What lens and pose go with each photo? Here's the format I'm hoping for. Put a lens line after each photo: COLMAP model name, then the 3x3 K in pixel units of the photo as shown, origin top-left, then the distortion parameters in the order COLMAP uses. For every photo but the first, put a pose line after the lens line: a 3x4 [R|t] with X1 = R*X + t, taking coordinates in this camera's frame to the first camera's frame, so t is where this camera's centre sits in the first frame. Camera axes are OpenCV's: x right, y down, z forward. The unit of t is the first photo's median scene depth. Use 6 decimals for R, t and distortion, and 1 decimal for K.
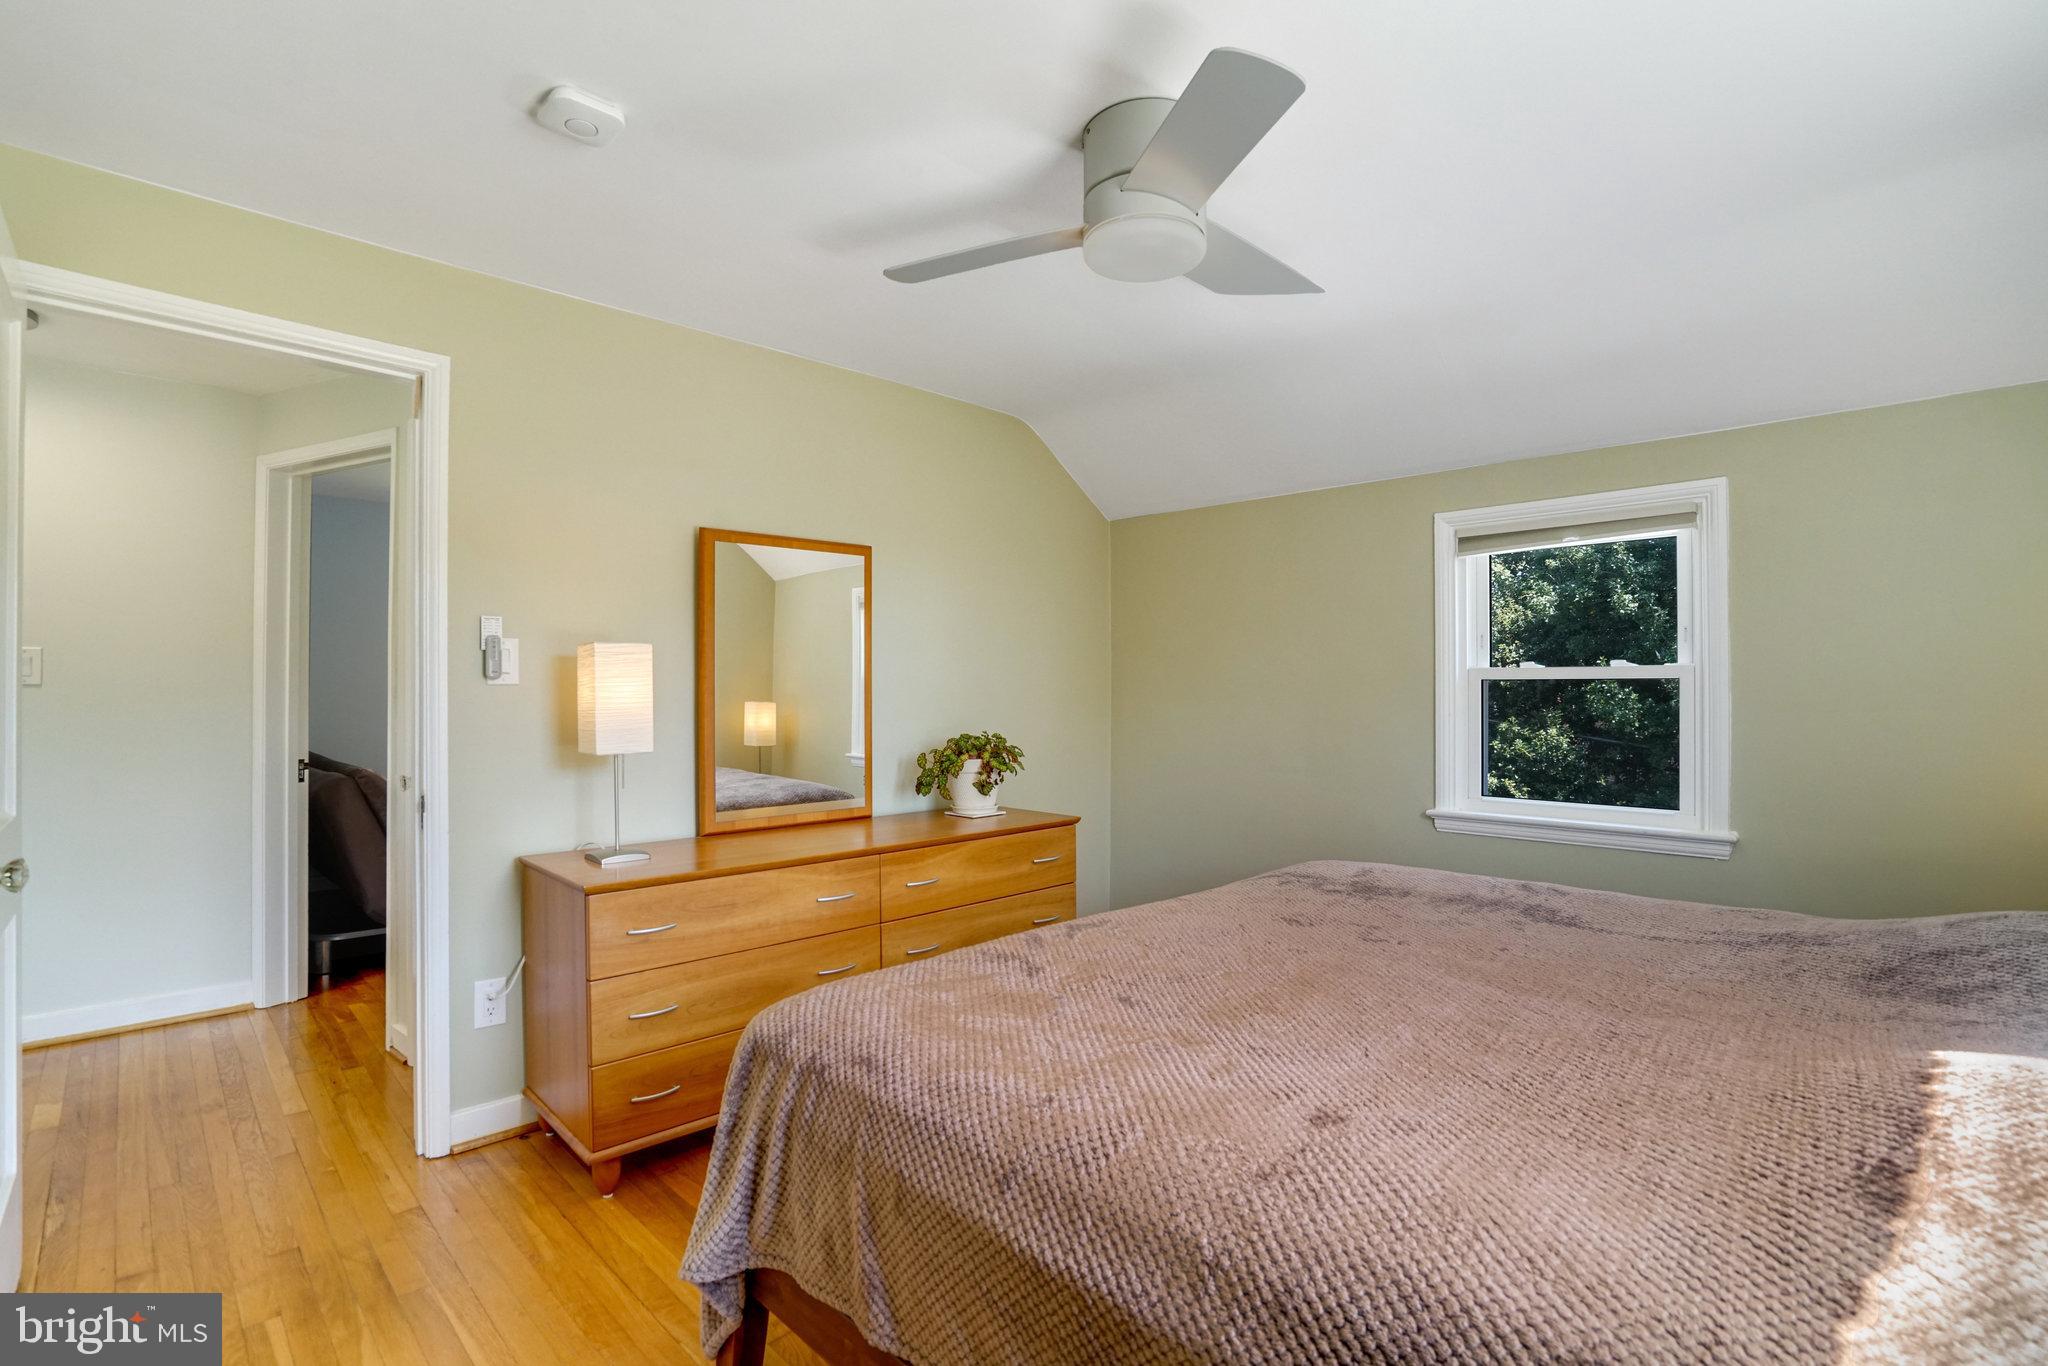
lens RADIAL K [[948.0, 0, 1024.0], [0, 948.0, 683.0], [0, 0, 1]] dist [-0.051844, 0.018653]
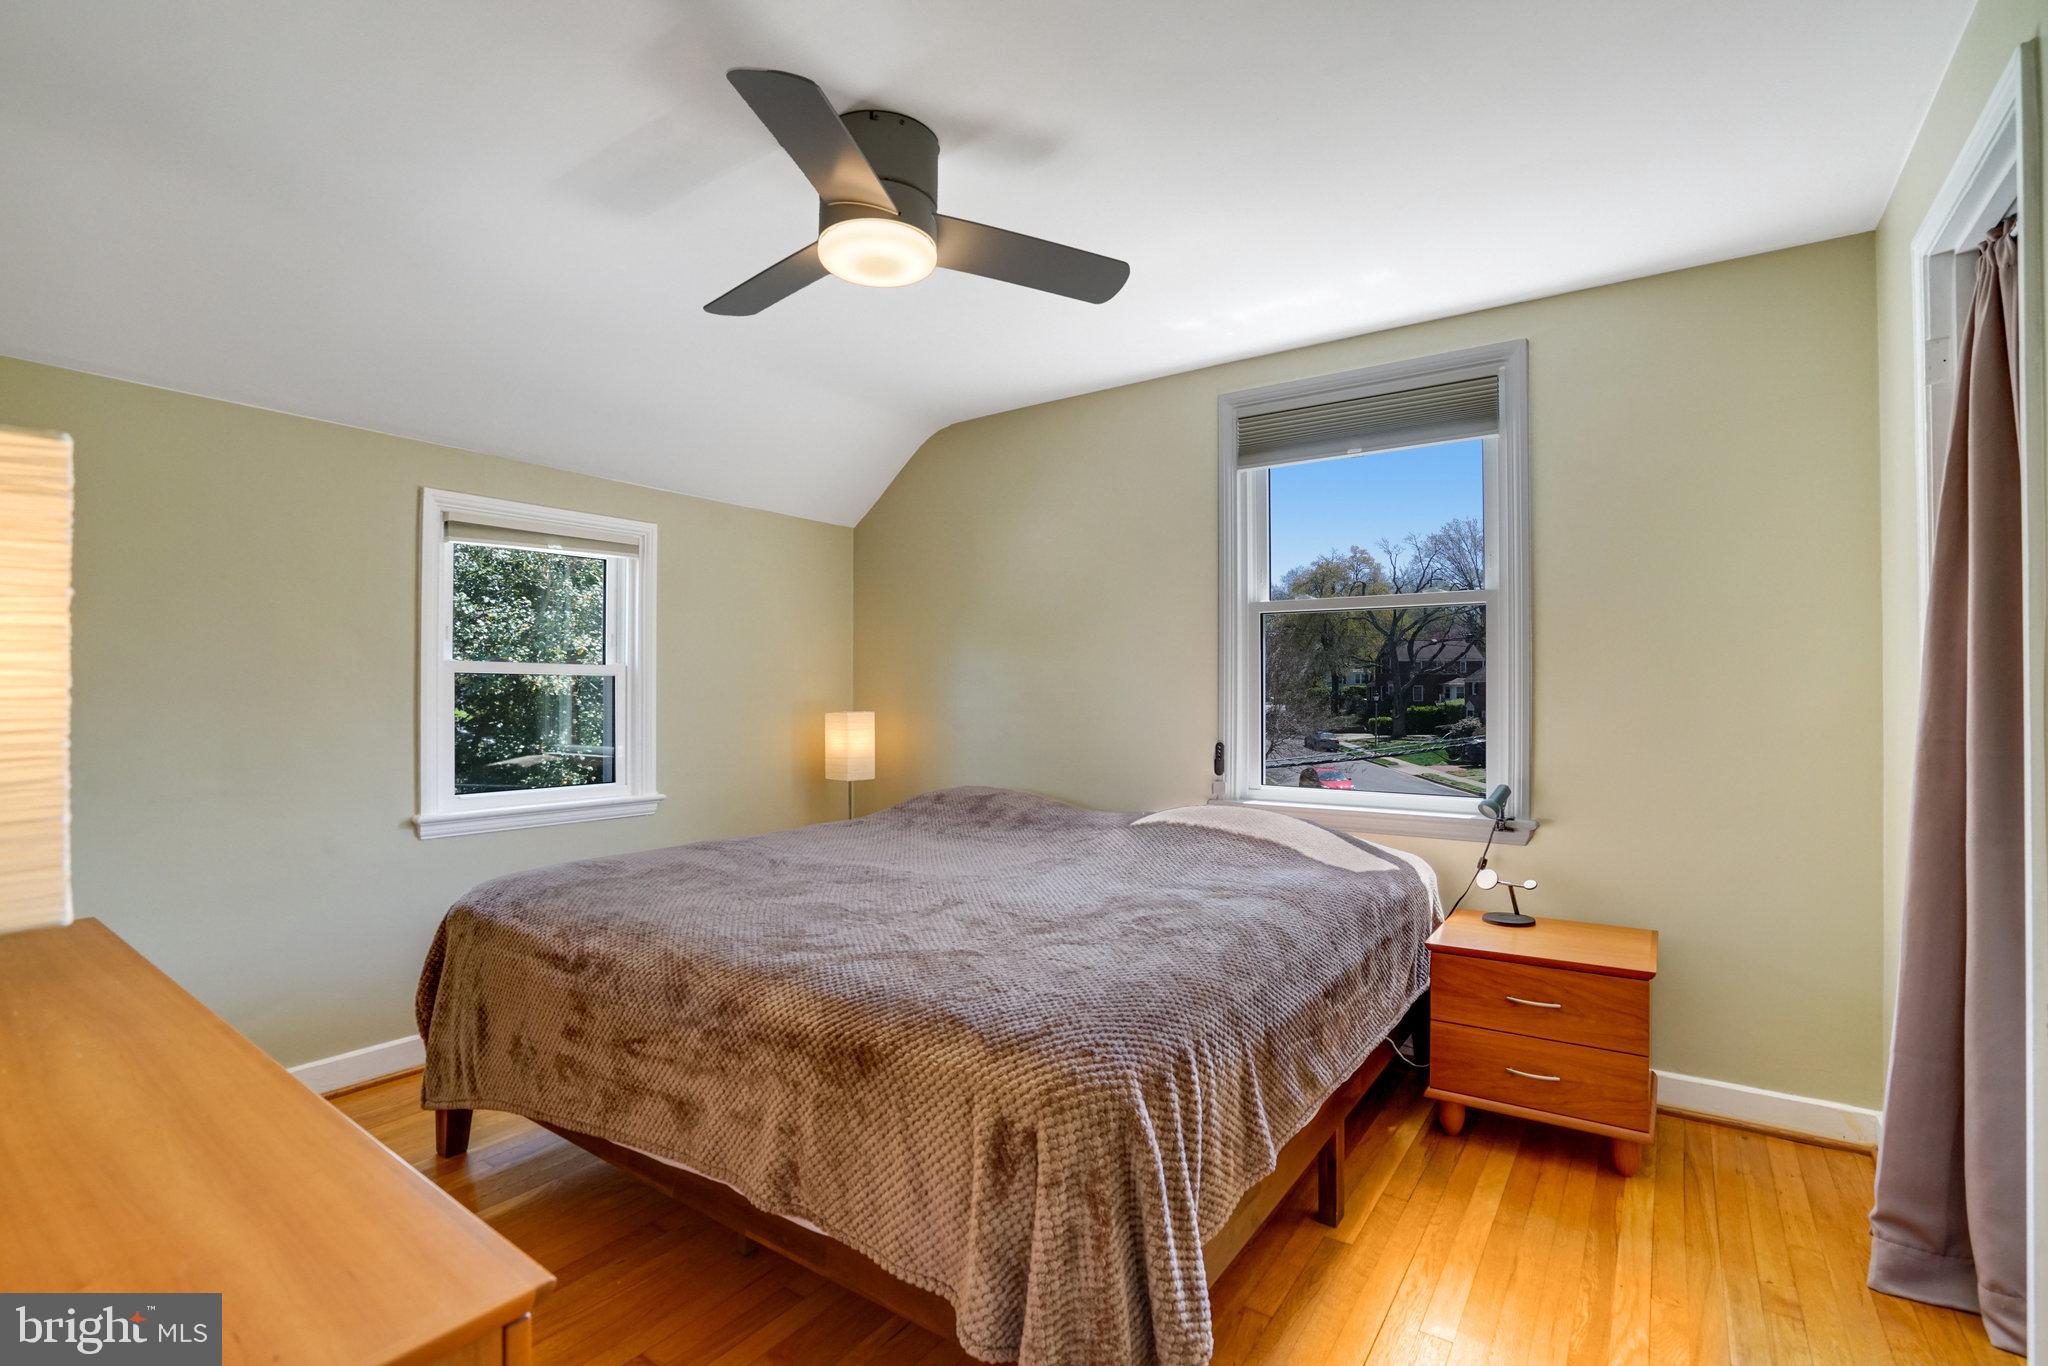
lens RADIAL K [[948.0, 0, 1024.0], [0, 948.0, 683.0], [0, 0, 1]] dist [-0.051844, 0.018653]
pose [[-0.176221, 0.003223, 0.984345, -0.632016], [-0.016869, 0.999838, -0.006293, 0.002714], [-0.984206, -0.017714, -0.176138, 0.696027]]
